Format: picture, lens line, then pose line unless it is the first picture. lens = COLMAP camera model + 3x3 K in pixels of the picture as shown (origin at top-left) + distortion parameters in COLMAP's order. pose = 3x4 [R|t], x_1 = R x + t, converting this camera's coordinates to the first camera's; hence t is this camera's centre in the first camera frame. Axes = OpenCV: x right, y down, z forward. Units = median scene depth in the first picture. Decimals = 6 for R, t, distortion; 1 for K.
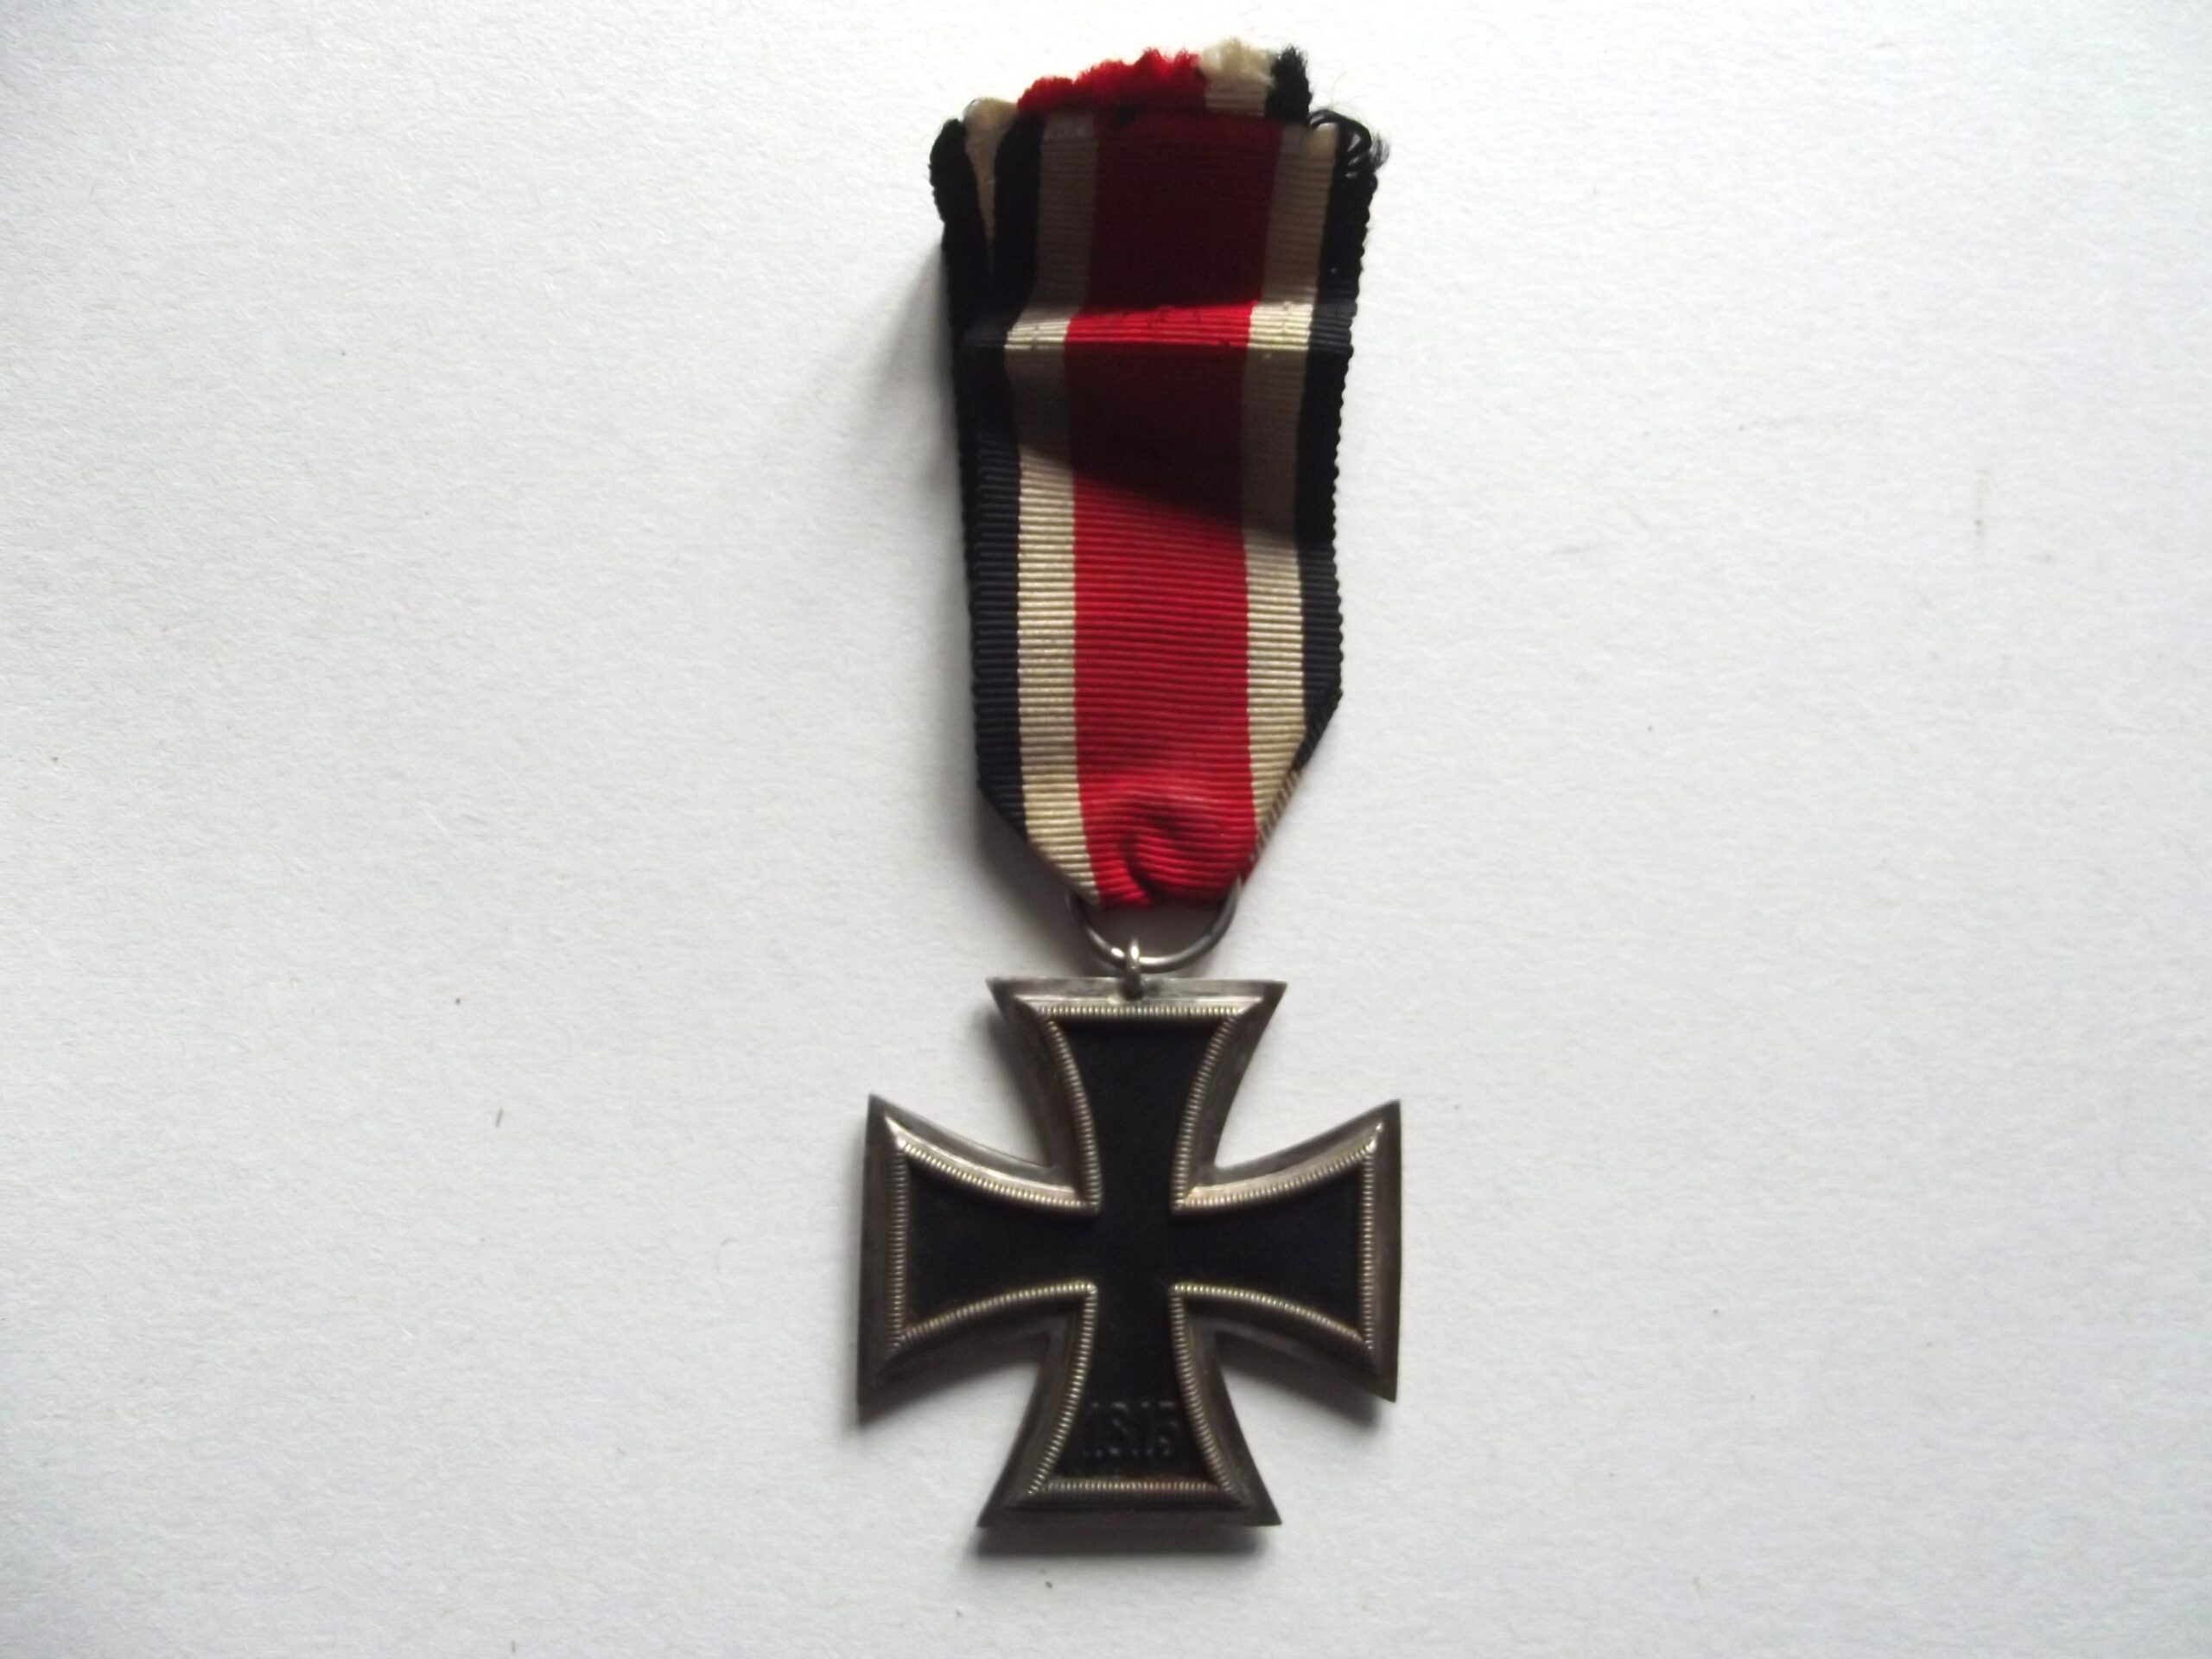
lens RADIAL K [[1833.3, 0, 1108.2], [0, 1833.3, 832.4], [0, 0, 1]] dist [-0.015995, 0.013155]
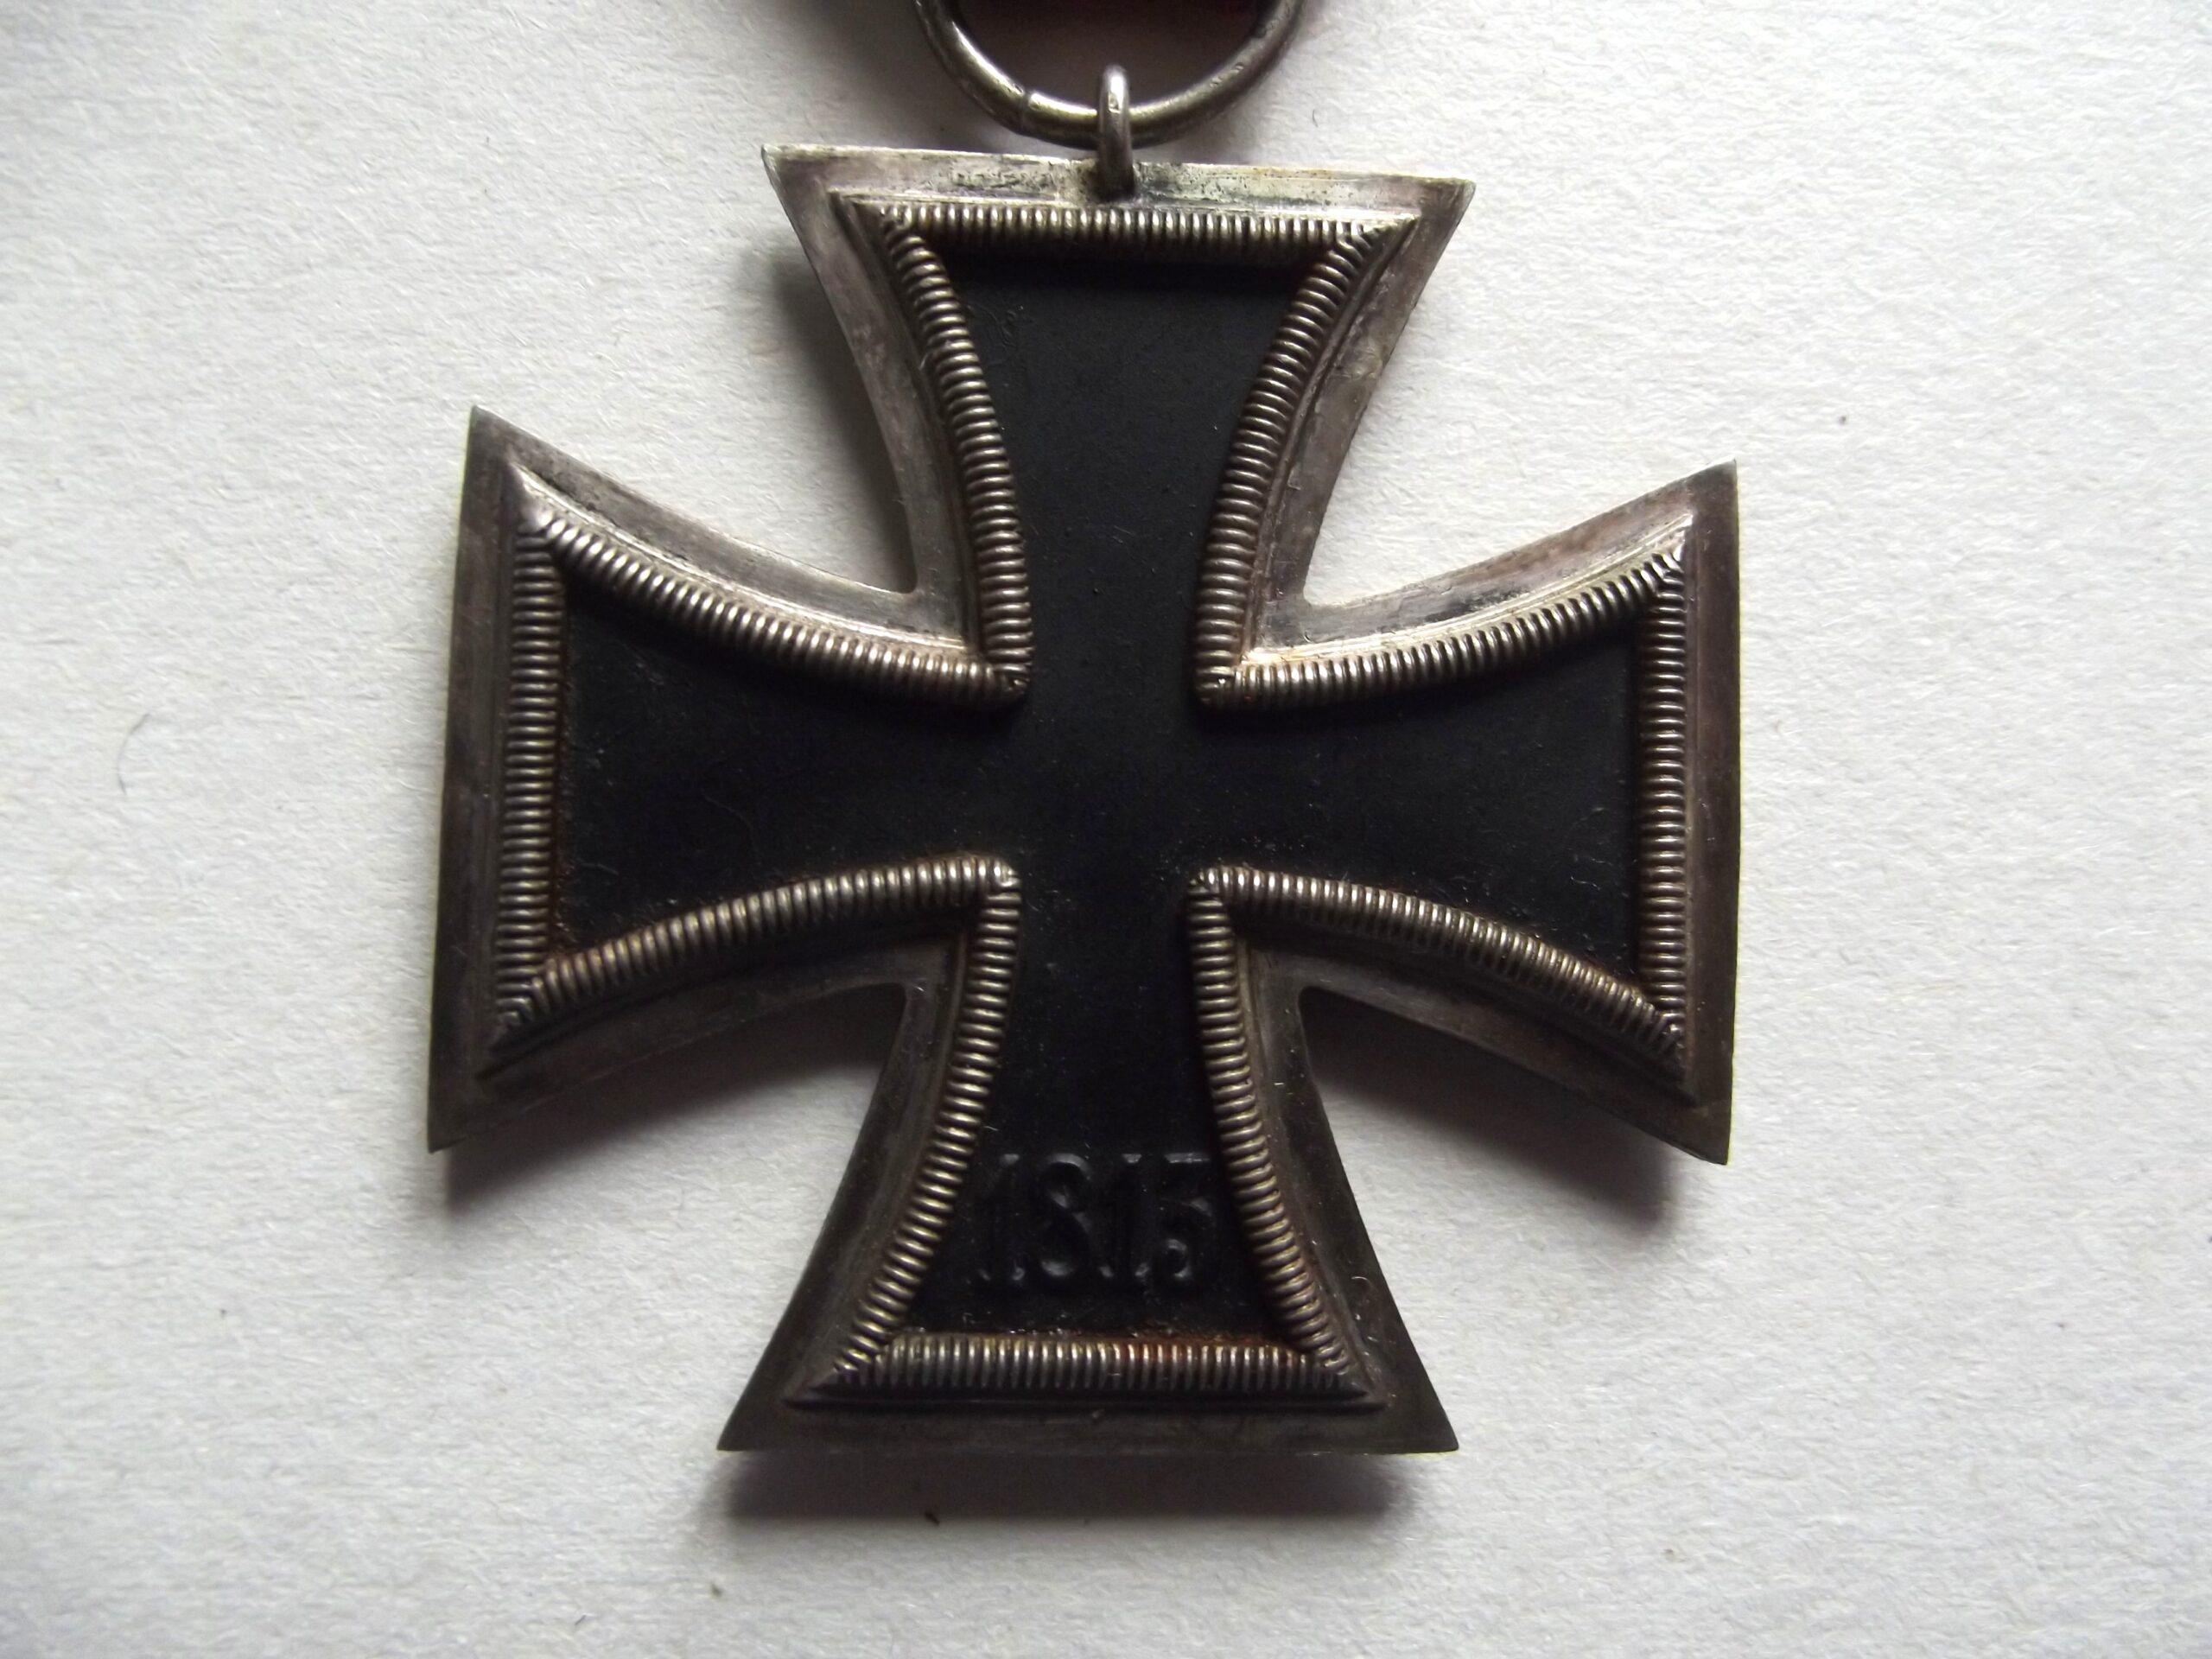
lens RADIAL K [[1833.3, 0, 1101.4], [0, 1833.3, 832.7], [0, 0, 1]] dist [-0.015995, 0.013155]
pose [[0.999690, -0.019262, 0.015765, 0.003188], [0.018850, 0.999488, 0.025870, 0.238604], [-0.016255, -0.025564, 0.999541, 0.571101]]
